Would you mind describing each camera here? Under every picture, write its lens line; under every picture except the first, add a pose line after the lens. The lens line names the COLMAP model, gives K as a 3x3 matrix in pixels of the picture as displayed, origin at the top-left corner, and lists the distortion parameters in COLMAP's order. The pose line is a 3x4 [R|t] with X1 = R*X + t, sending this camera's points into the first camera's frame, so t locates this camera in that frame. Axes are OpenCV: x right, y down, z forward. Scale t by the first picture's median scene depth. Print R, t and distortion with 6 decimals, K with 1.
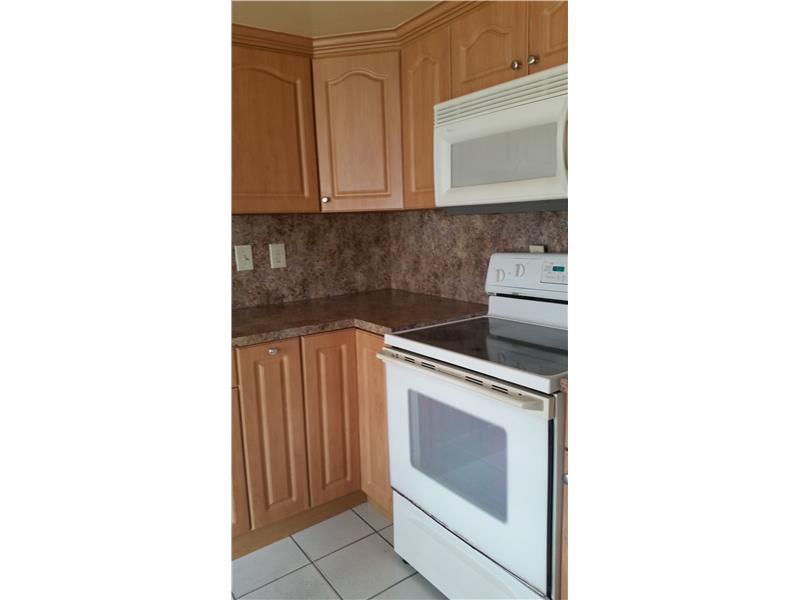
lens RADIAL K [[530.9, 0, 400.0], [0, 530.9, 300.0], [0, 0, 1]] dist [0.126046, -0.000147]
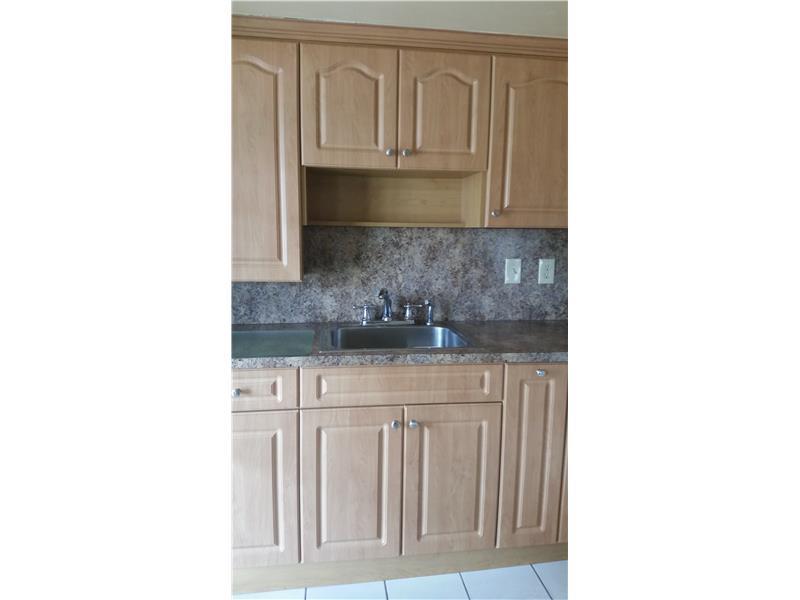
lens RADIAL K [[530.9, 0, 400.0], [0, 530.9, 300.0], [0, 0, 1]] dist [0.126046, -0.000147]
pose [[0.855492, 0.103128, -0.507443, 0.238242], [-0.116134, 0.993215, 0.006061, -0.035599], [0.504625, 0.053746, 0.861664, 0.197538]]
